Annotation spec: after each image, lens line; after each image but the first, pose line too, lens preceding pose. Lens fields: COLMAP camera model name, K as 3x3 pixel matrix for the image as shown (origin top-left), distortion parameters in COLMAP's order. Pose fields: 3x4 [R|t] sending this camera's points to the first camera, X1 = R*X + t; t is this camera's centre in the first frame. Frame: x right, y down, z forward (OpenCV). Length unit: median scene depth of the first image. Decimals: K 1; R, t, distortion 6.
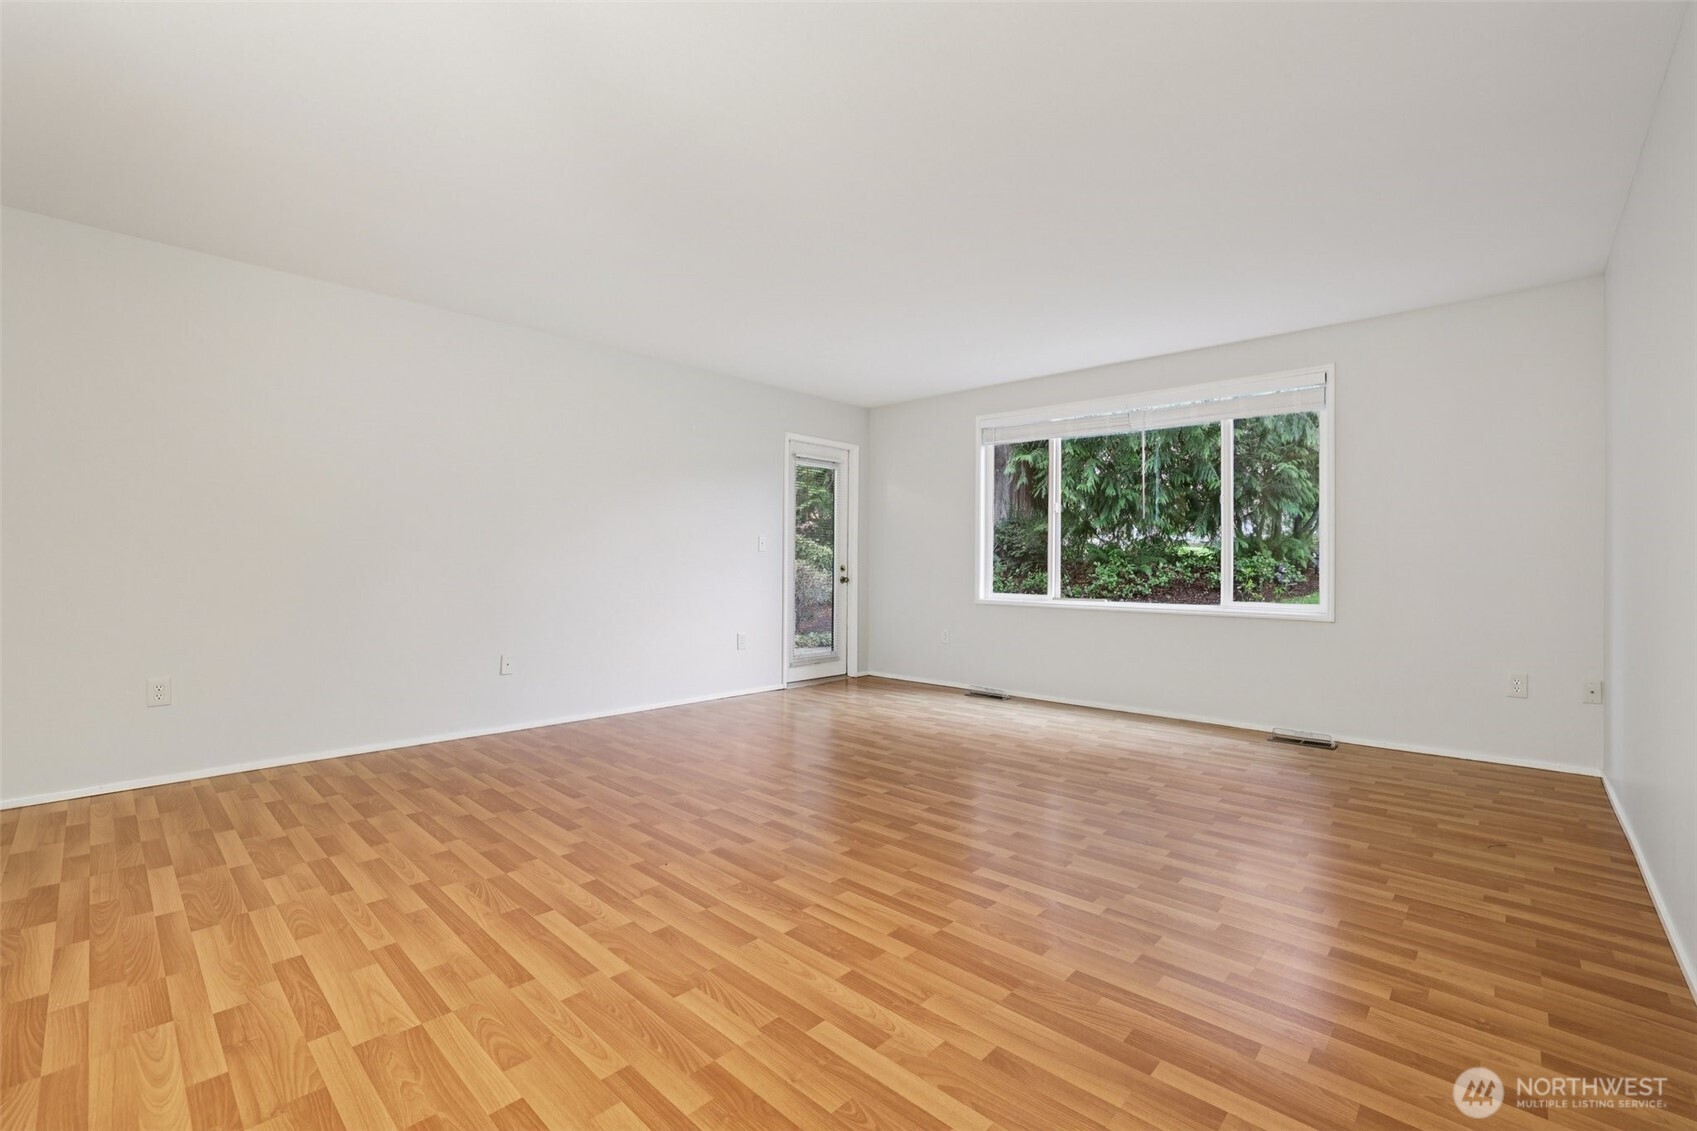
lens RADIAL K [[726.8, 0, 827.7], [0, 726.8, 534.4], [0, 0, 1]] dist [-0.034641, 0.008813]
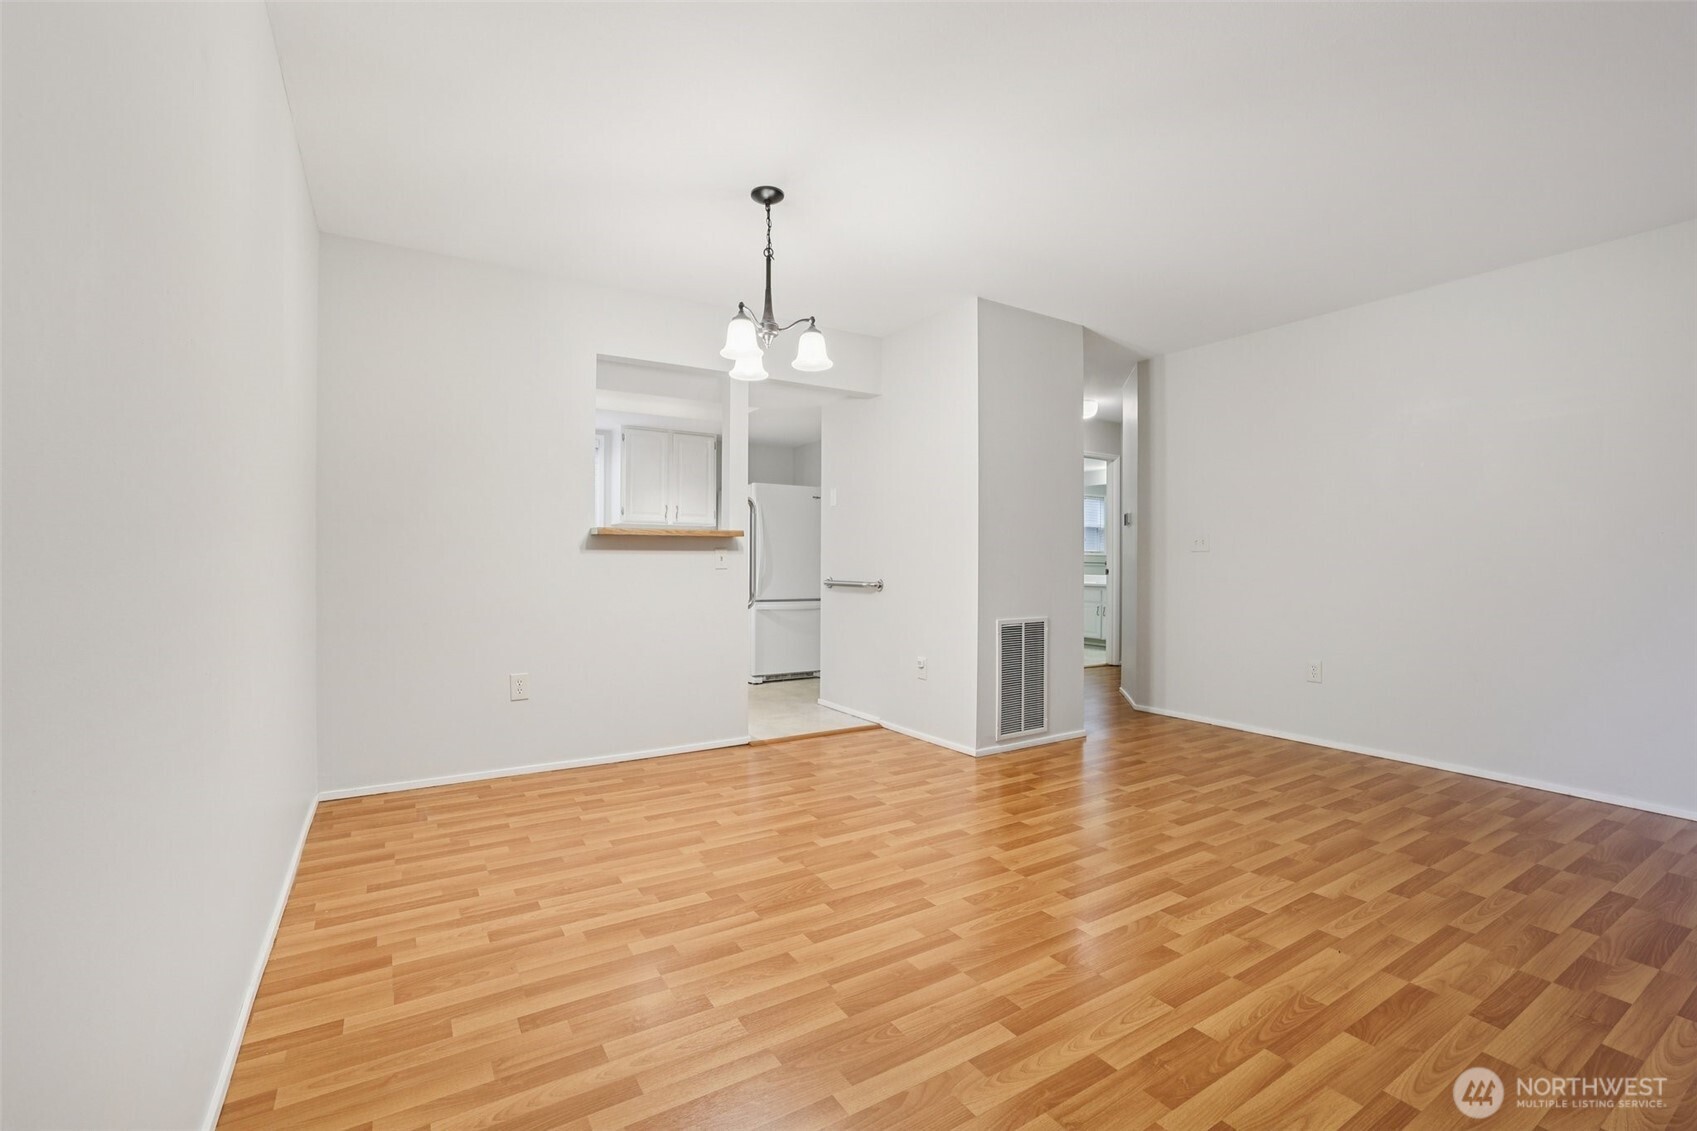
lens RADIAL K [[726.8, 0, 841.5], [0, 726.8, 558.2], [0, 0, 1]] dist [-0.034641, 0.008813]
pose [[-0.238636, -0.011612, -0.971040, 0.684187], [0.032313, 0.999280, -0.019891, 0.029181], [0.970571, -0.036124, -0.238089, 0.699020]]
